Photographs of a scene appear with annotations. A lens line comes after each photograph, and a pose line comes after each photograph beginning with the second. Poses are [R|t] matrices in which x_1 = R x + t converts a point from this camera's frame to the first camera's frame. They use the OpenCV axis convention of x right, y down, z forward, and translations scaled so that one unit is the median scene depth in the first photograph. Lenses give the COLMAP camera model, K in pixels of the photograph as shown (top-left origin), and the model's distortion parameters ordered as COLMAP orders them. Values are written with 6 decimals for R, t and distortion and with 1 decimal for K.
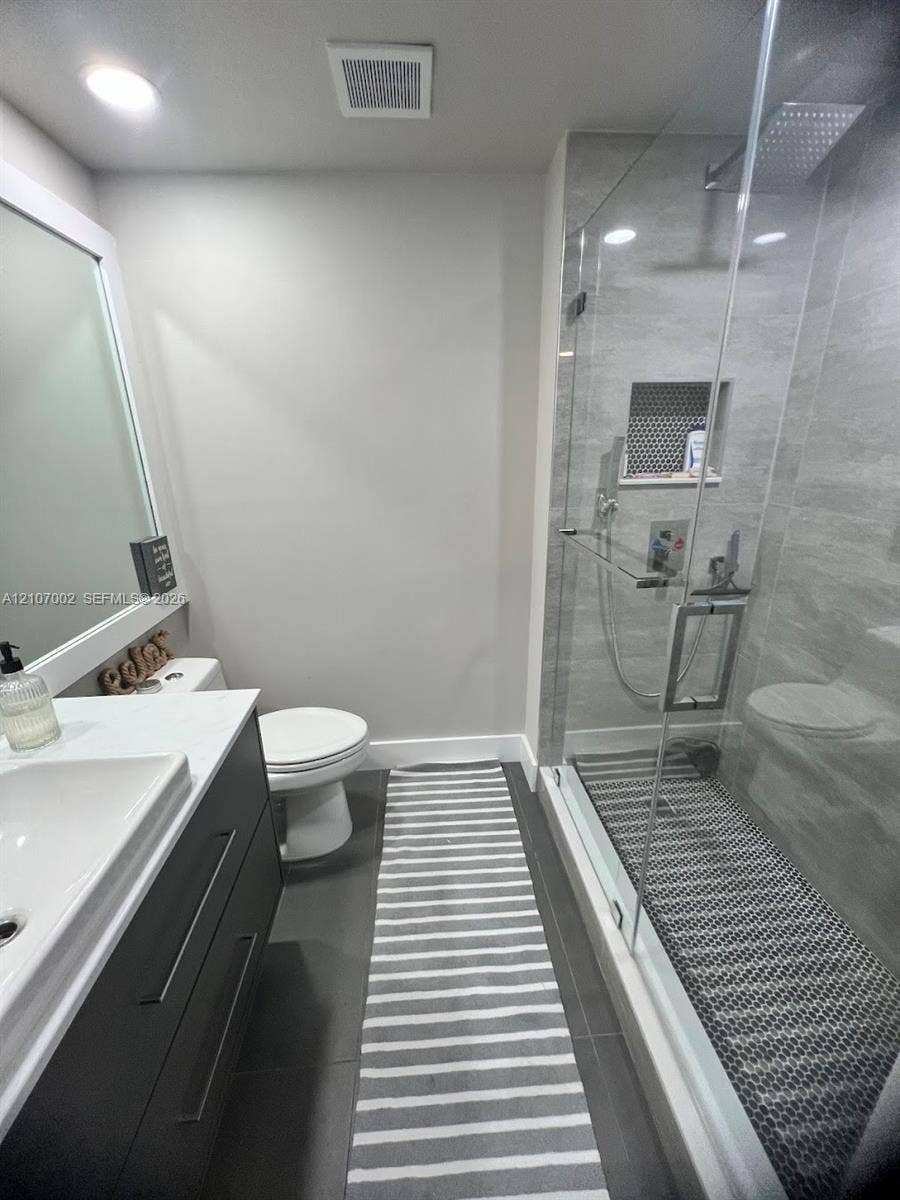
lens RADIAL K [[475.4, 0, 446.8], [0, 475.4, 602.5], [0, 0, 1]] dist [-0.003329, -0.000386]
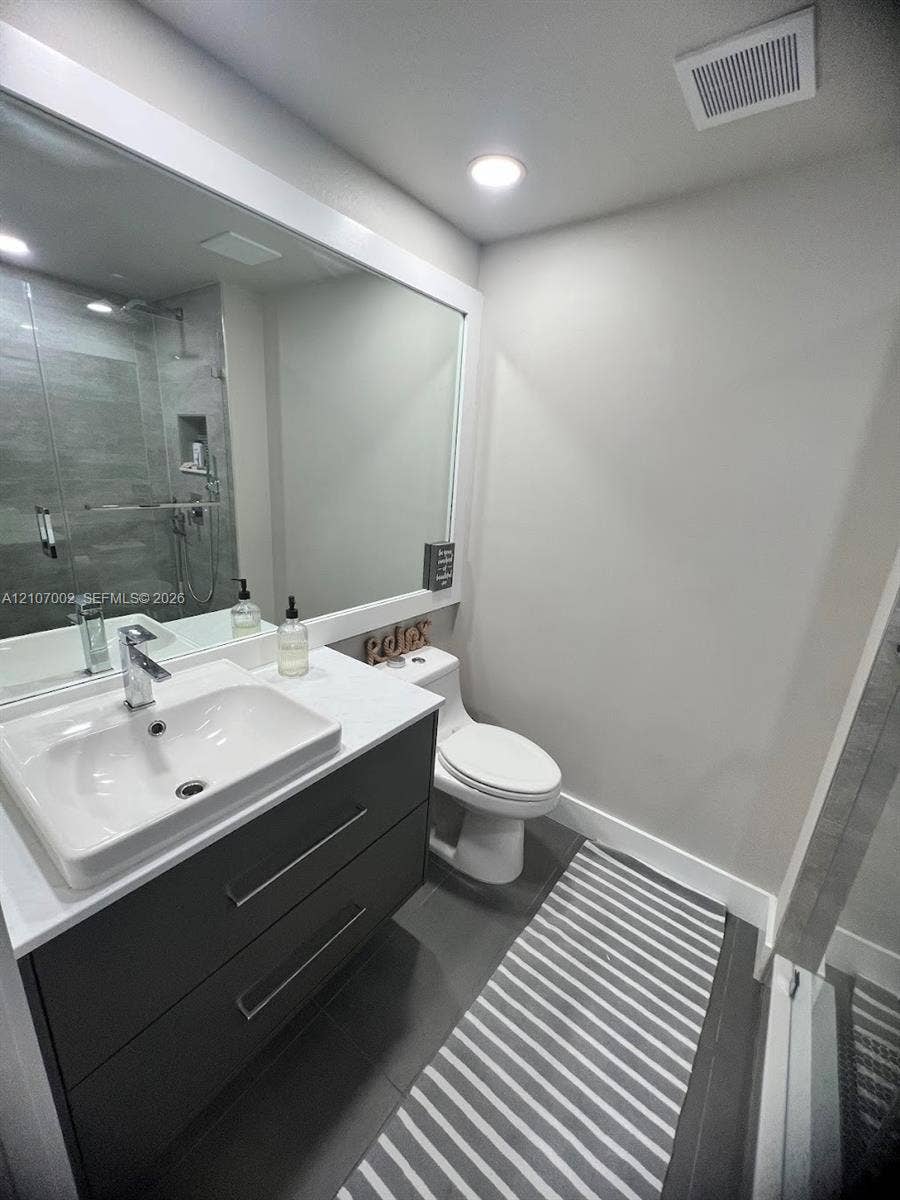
lens RADIAL K [[475.4, 0, 451.9], [0, 475.4, 601.4], [0, 0, 1]] dist [-0.003329, -0.000386]
pose [[0.750579, 0.251716, -0.610958, 0.156283], [-0.284822, 0.957542, 0.044597, -0.055662], [0.596244, 0.140541, 0.790406, 0.100644]]
